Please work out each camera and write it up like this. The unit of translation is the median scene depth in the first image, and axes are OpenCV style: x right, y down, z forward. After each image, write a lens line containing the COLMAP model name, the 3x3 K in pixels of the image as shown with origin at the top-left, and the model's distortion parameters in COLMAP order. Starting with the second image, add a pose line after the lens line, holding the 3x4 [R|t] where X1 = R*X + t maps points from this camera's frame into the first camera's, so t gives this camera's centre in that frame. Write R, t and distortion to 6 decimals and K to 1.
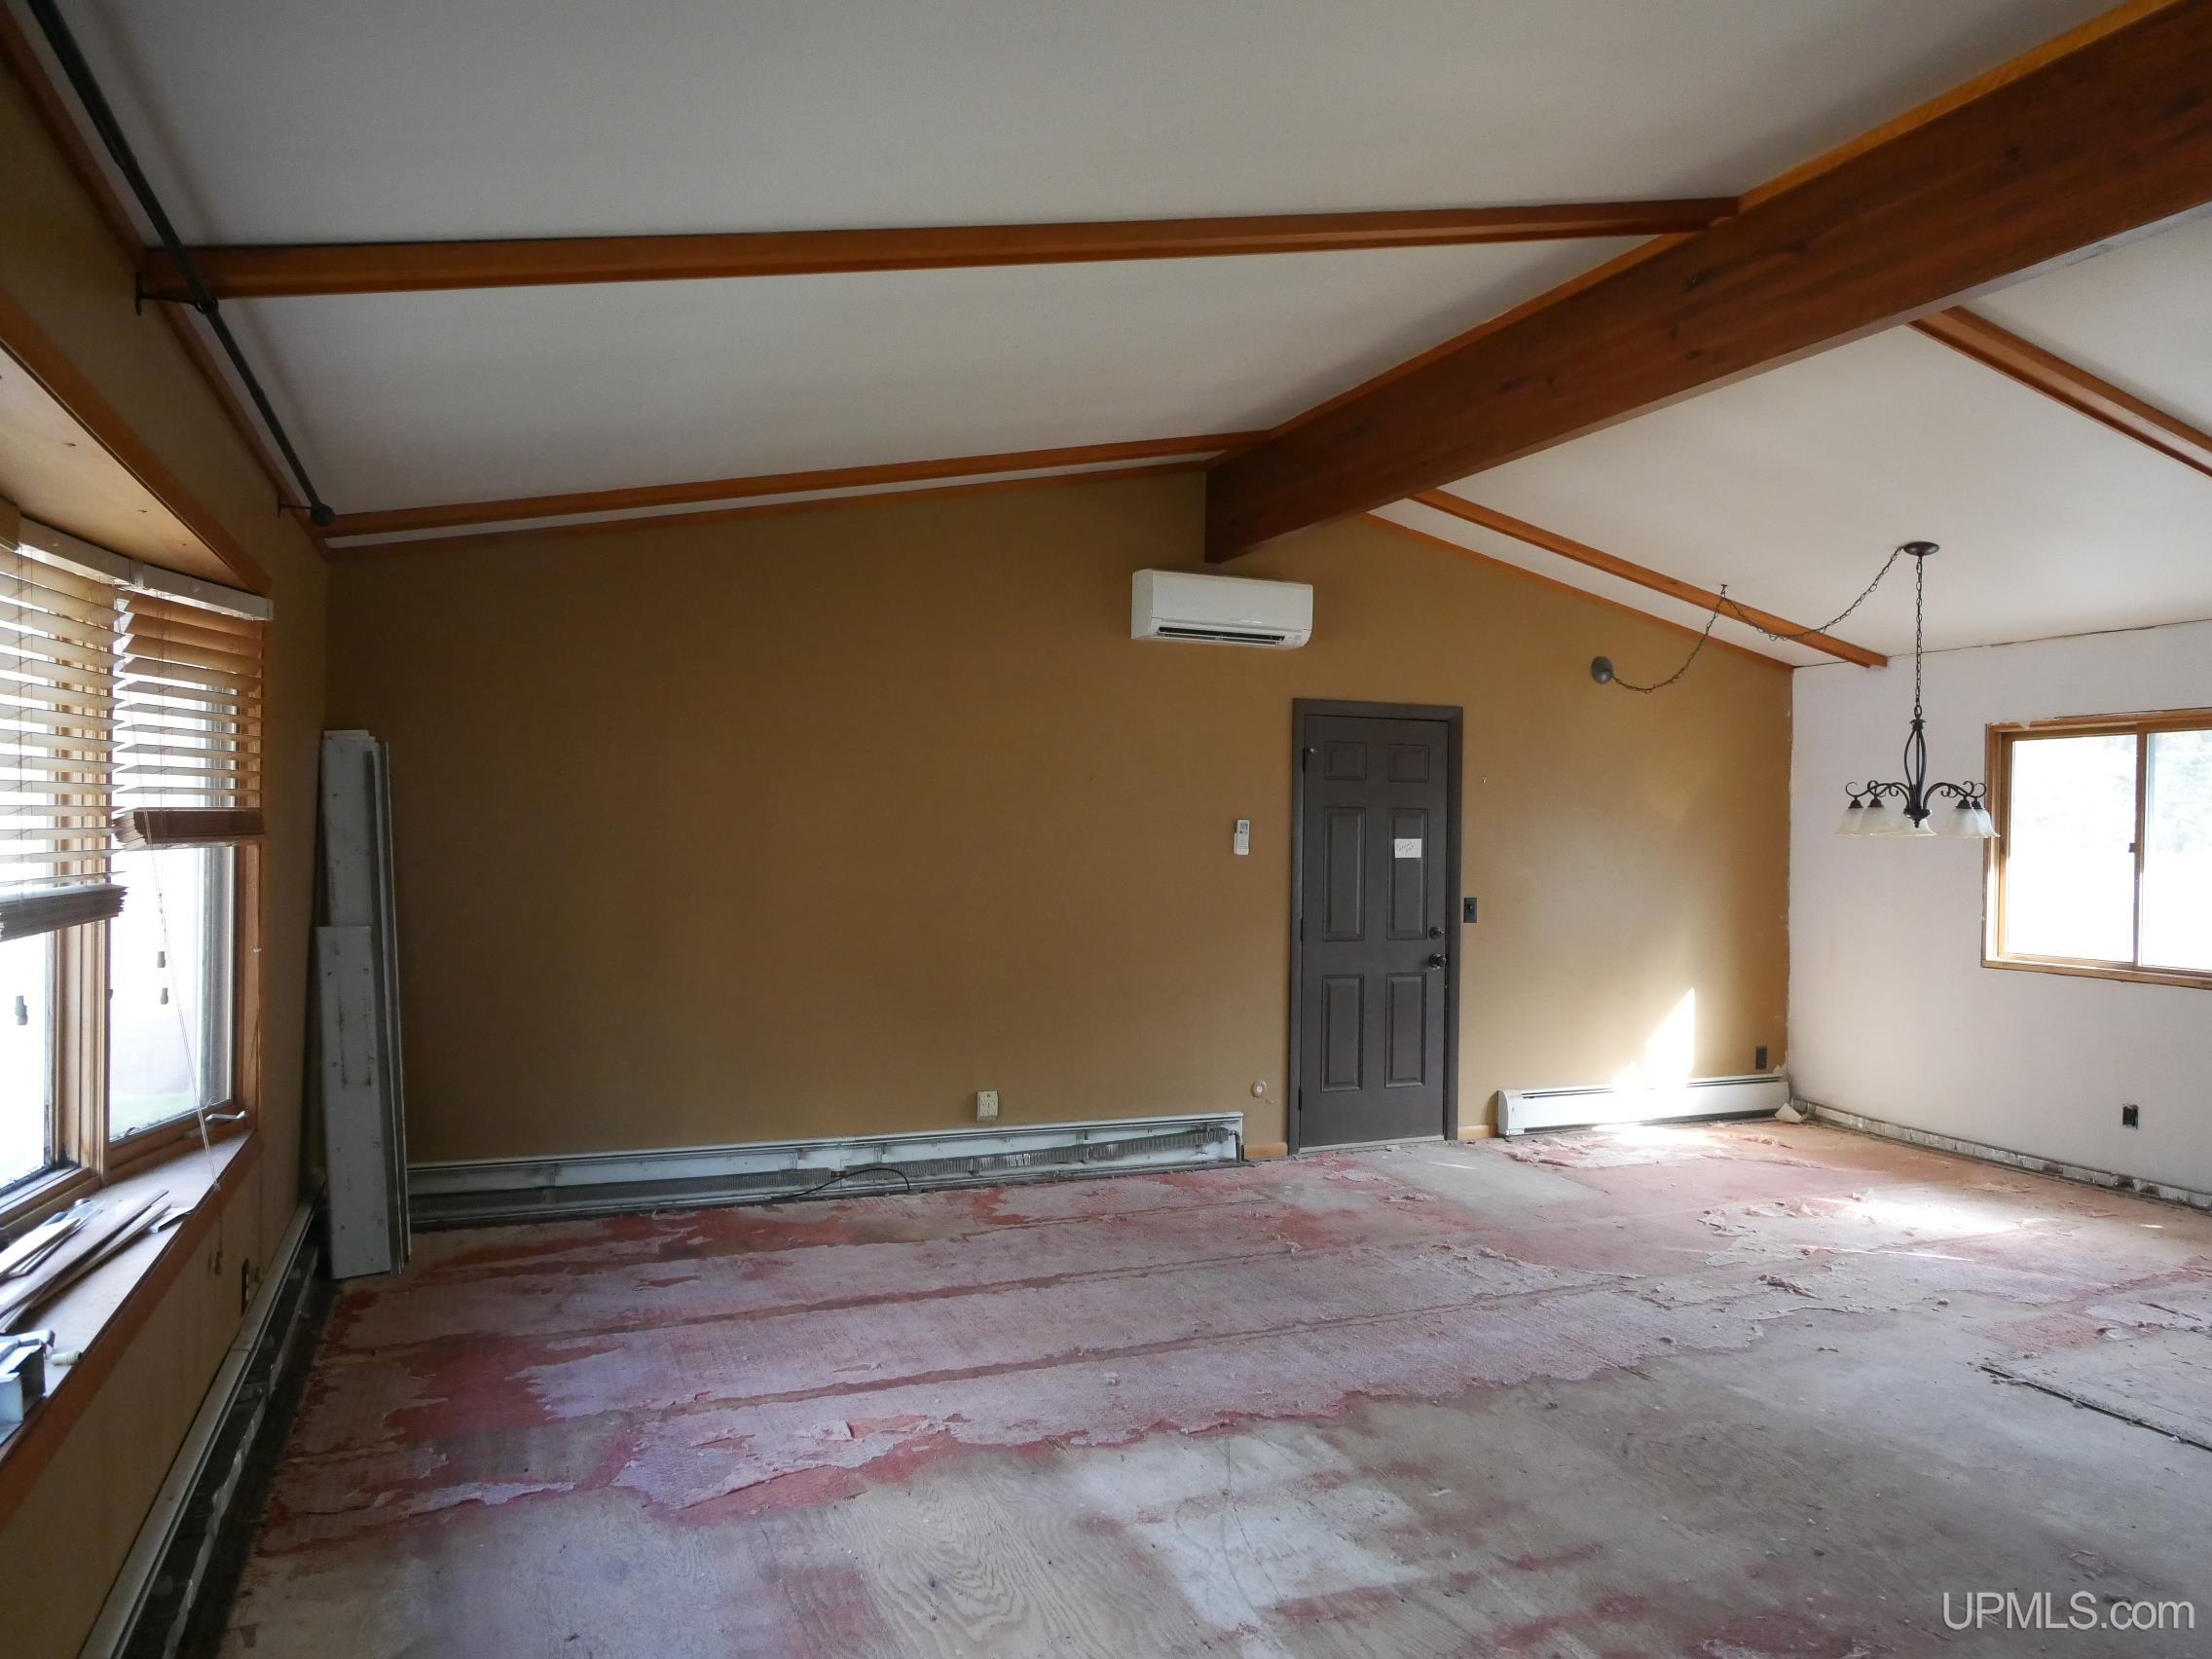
lens RADIAL K [[1465.3, 0, 1102.3], [0, 1465.3, 833.0], [0, 0, 1]] dist [-0.000760, -0.000928]
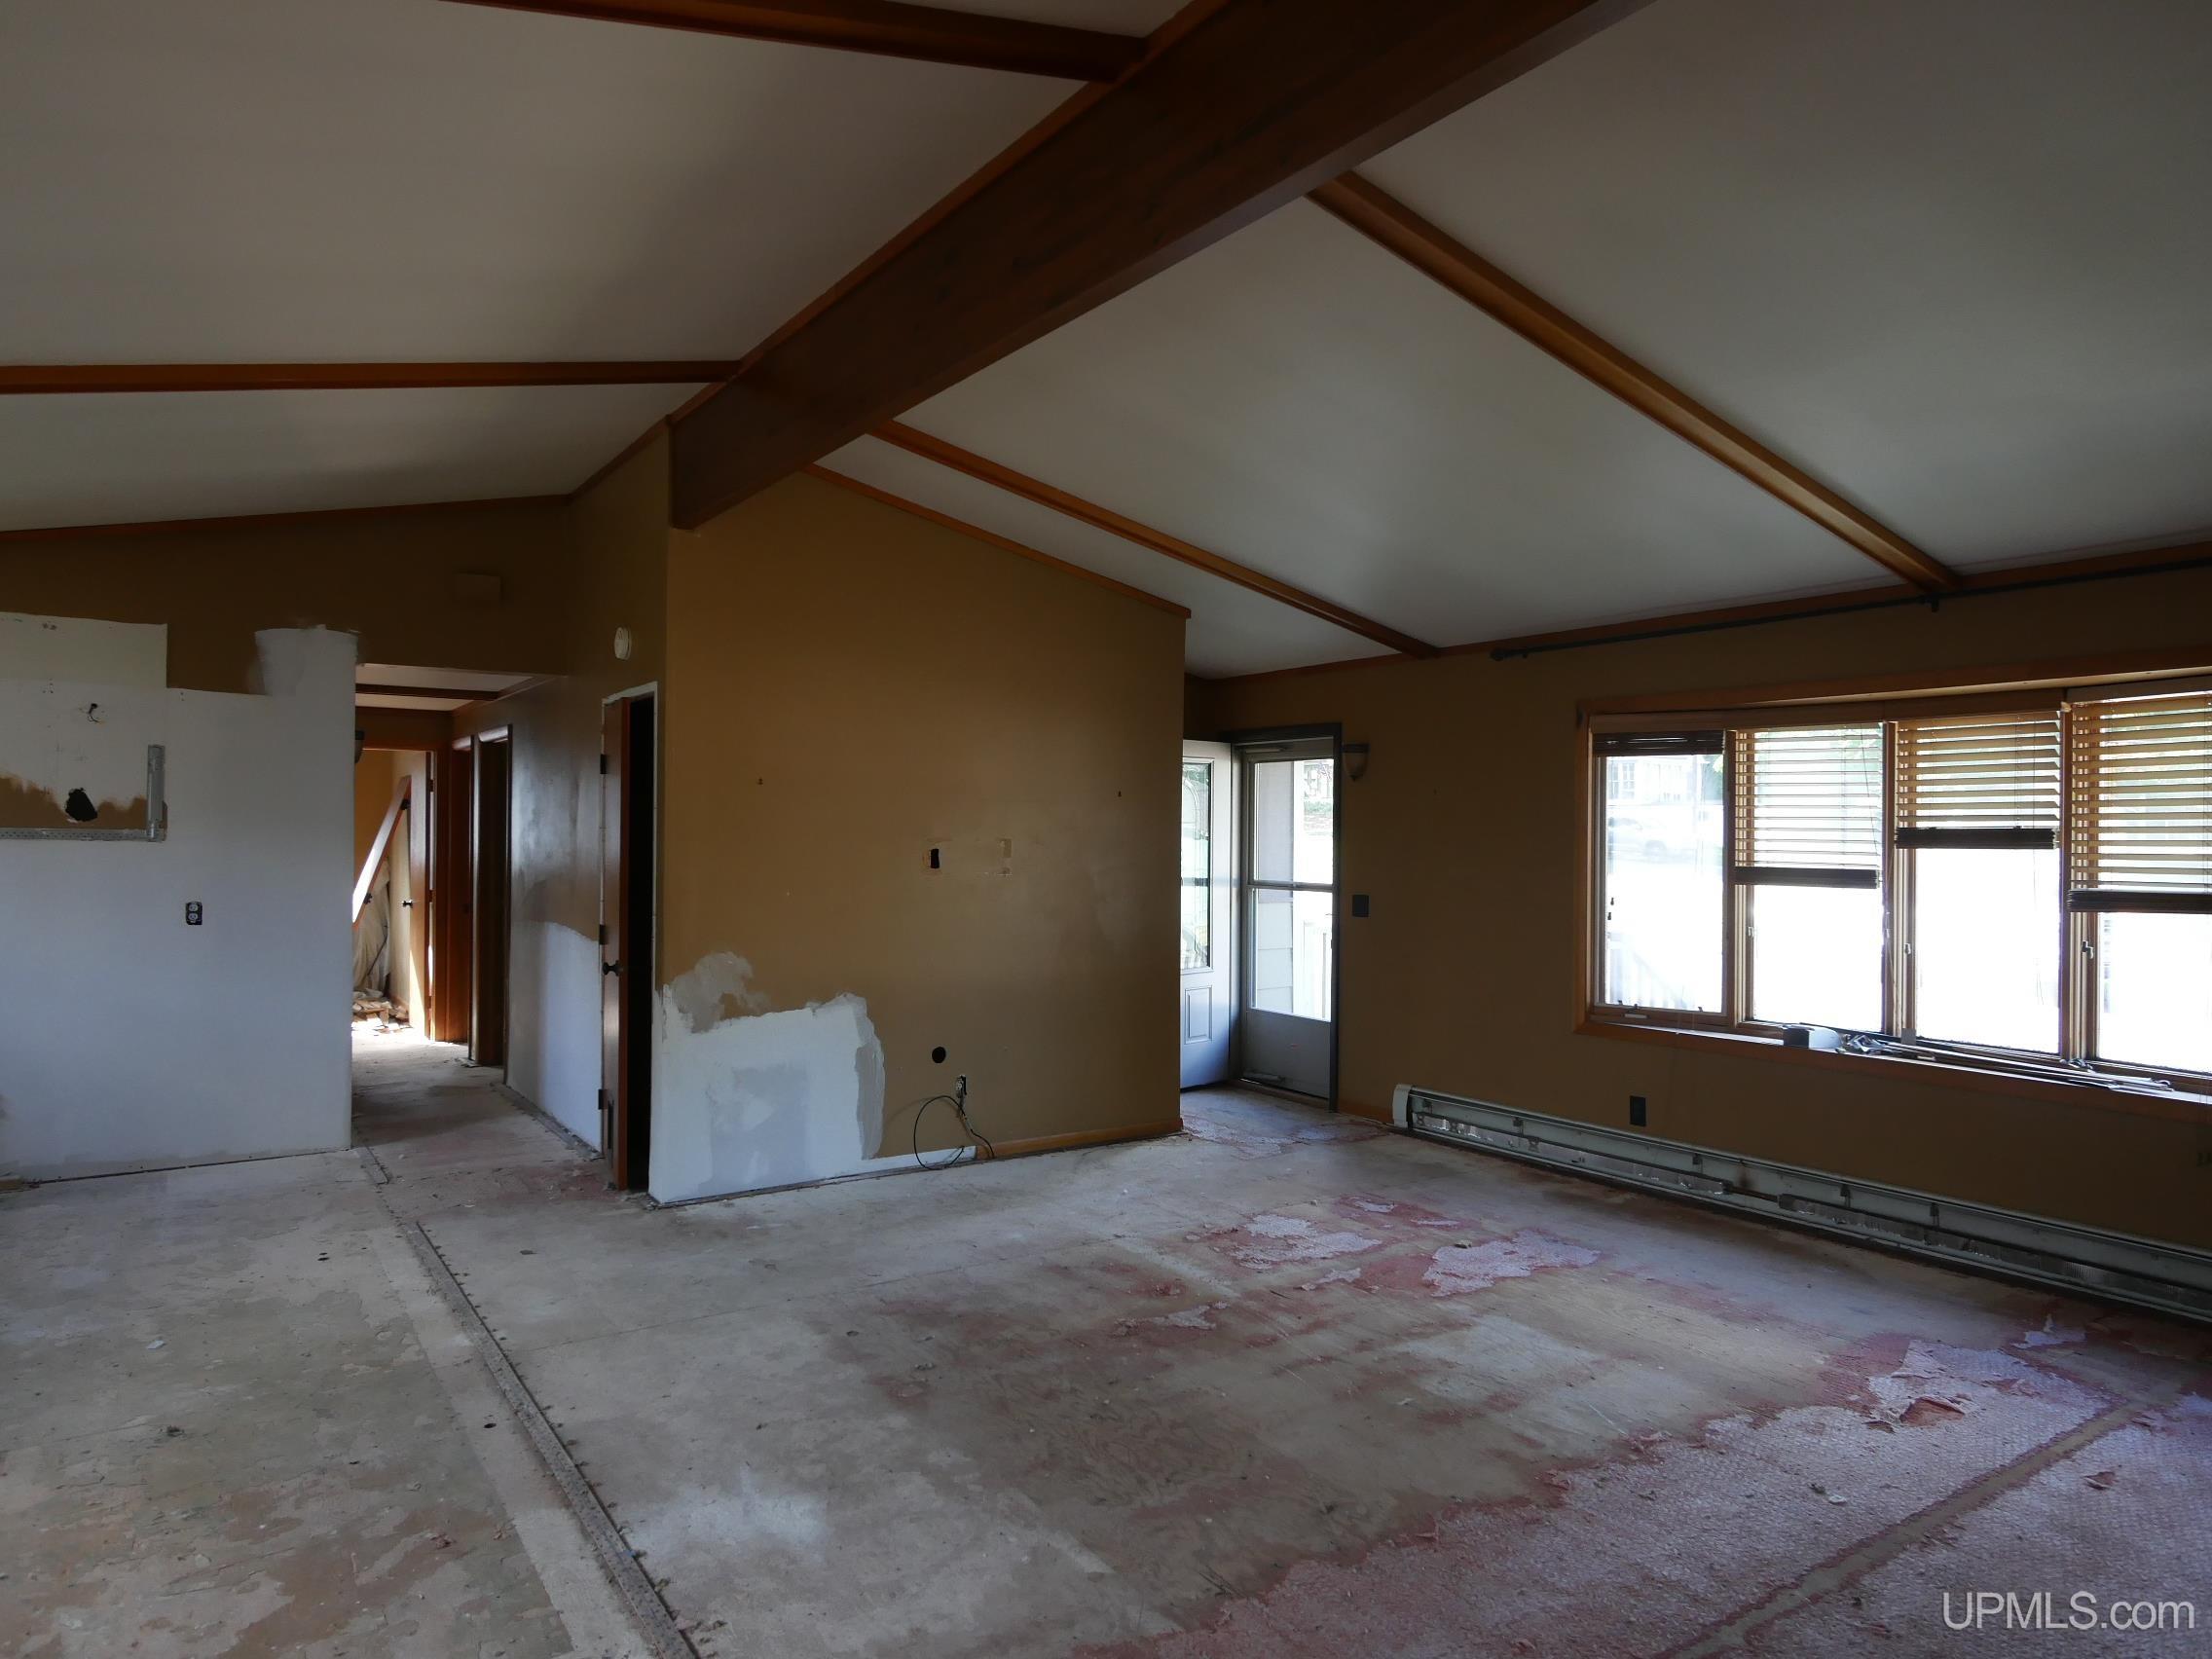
lens RADIAL K [[1378.9, 0, 1102.3], [0, 1378.9, 829.4], [0, 0, 1]] dist [-0.000081, -0.000612]
pose [[-0.979364, -0.026002, -0.200427, 0.460028], [-0.025638, 0.999662, -0.004412, 0.003390], [0.200474, 0.000817, -0.979699, 1.333586]]
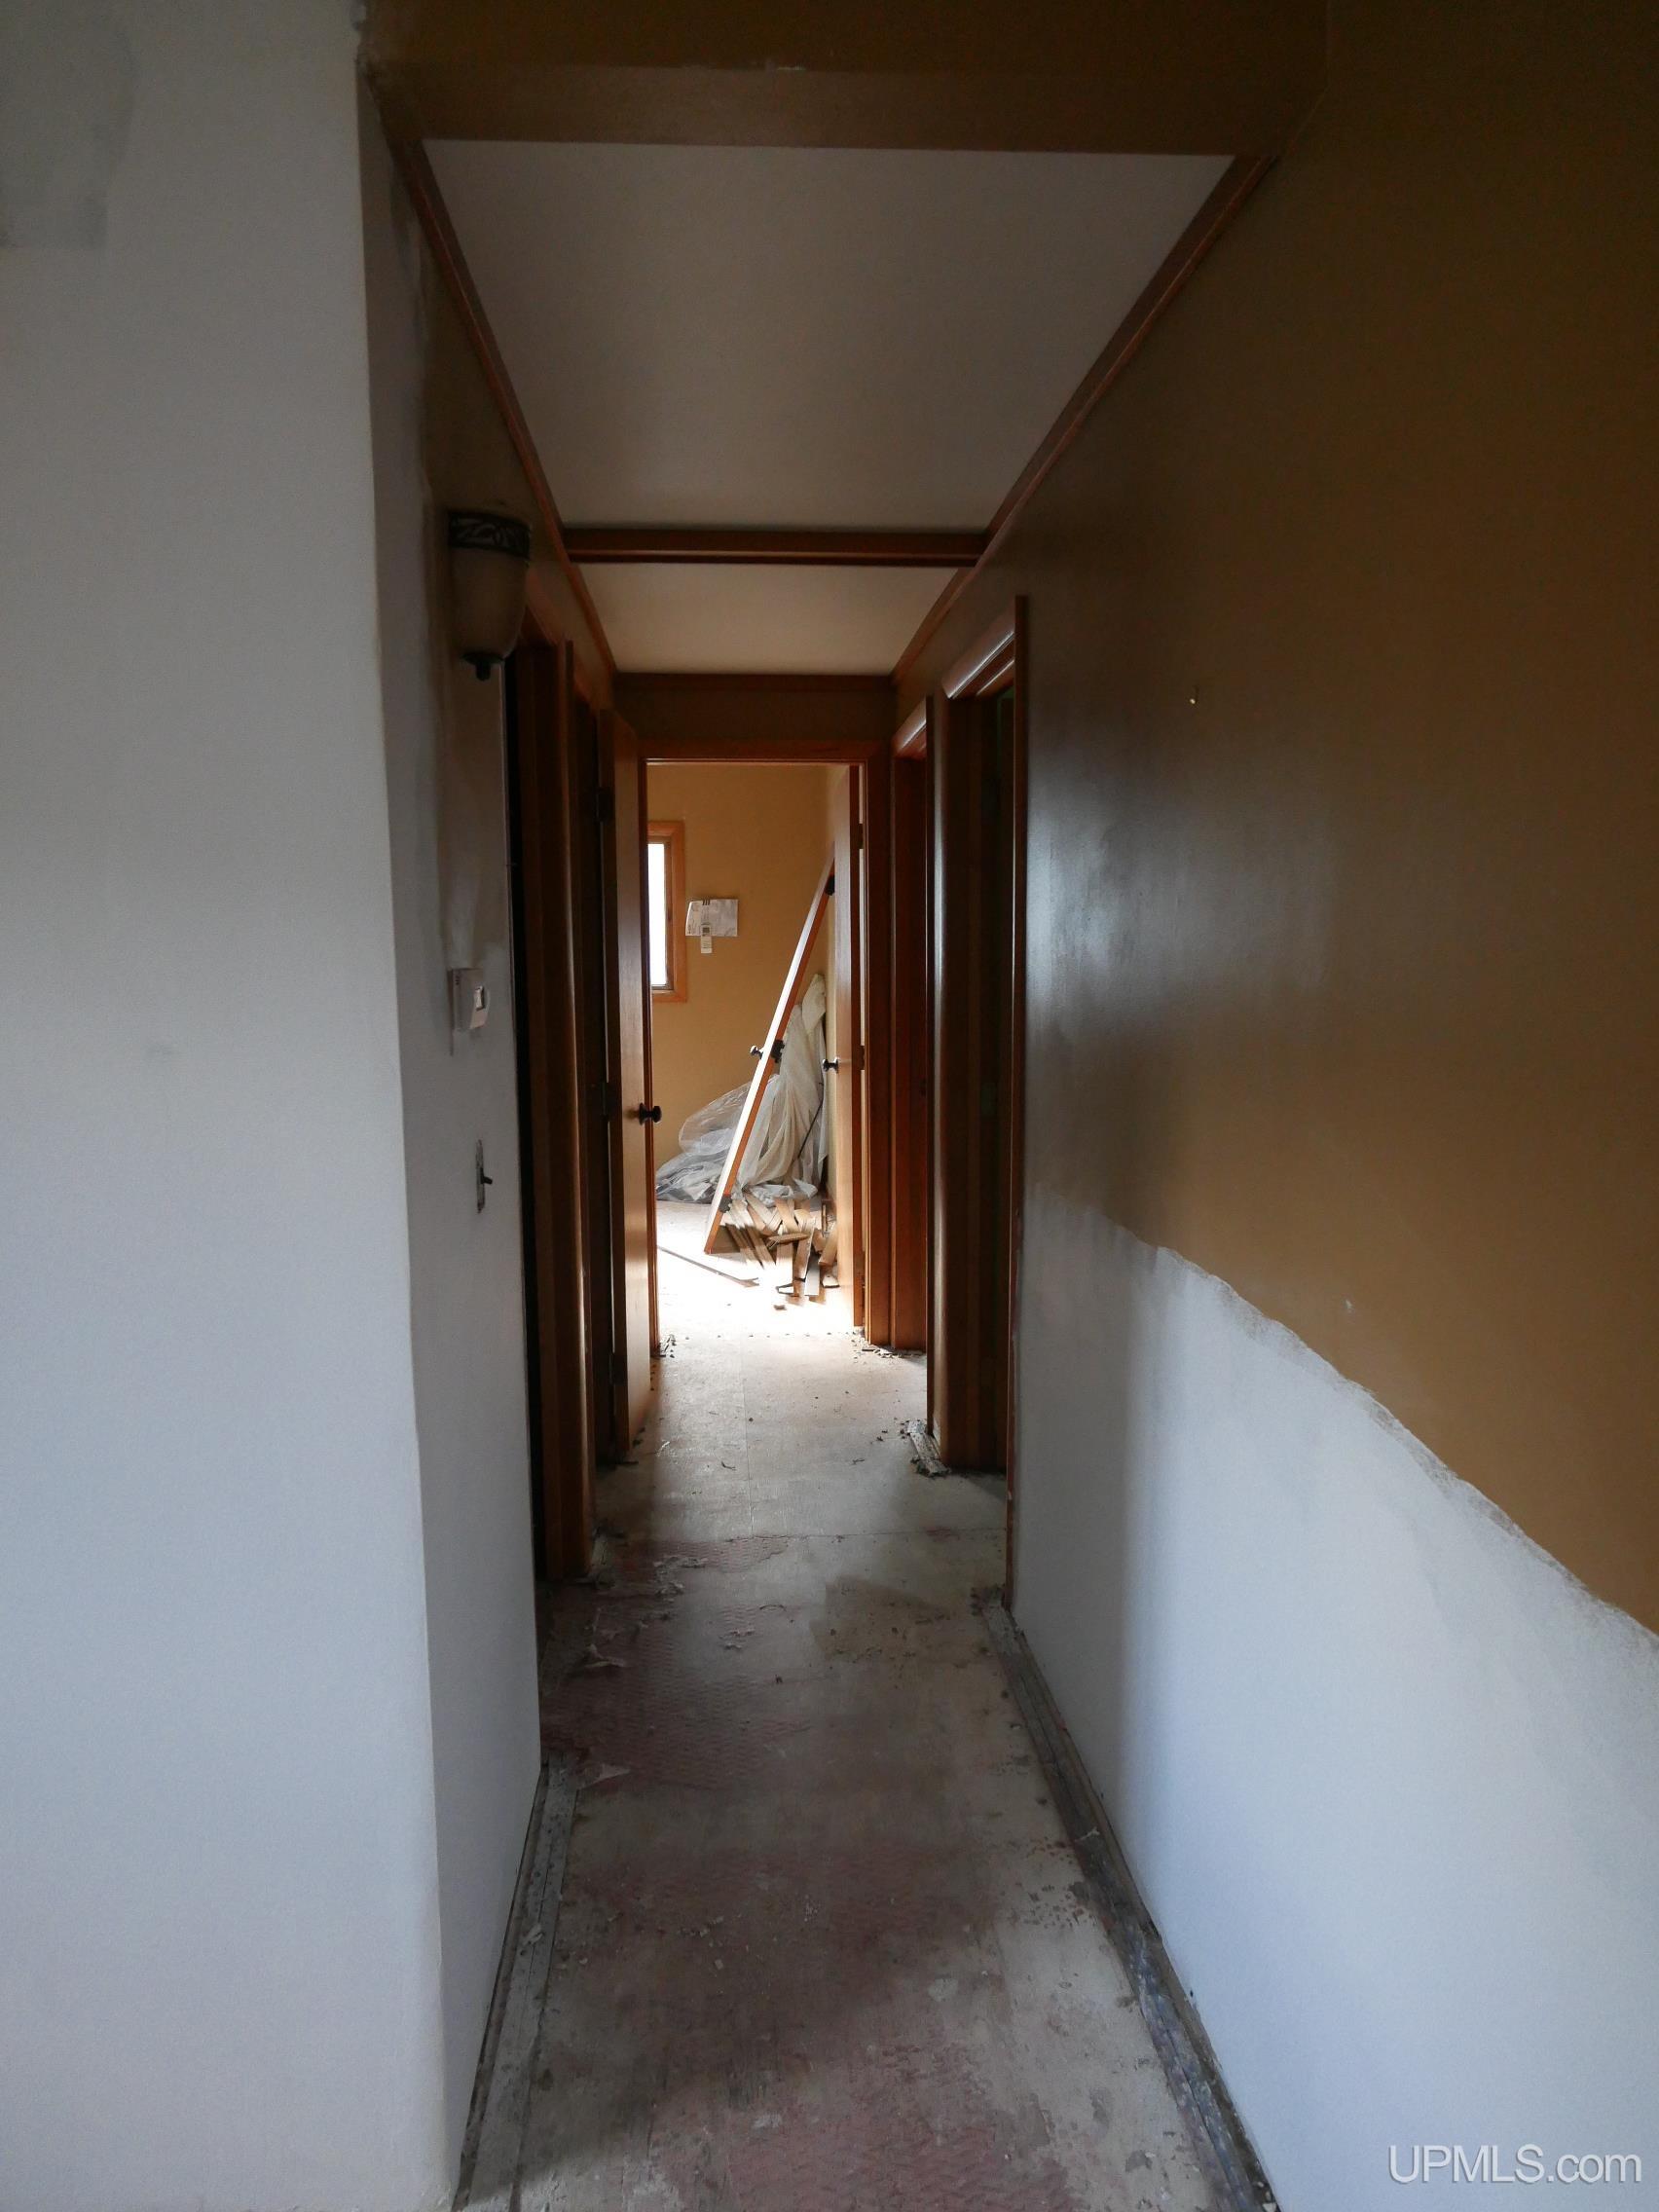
lens RADIAL K [[1378.9, 0, 829.5], [0, 1378.9, 1106.0], [0, 0, 1]] dist [-0.000081, -0.000612]
pose [[-0.950487, -0.048426, 0.306967, 0.713968], [-0.009934, 0.992014, 0.125737, 0.023236], [-0.310605, 0.116462, -0.943378, 0.179369]]
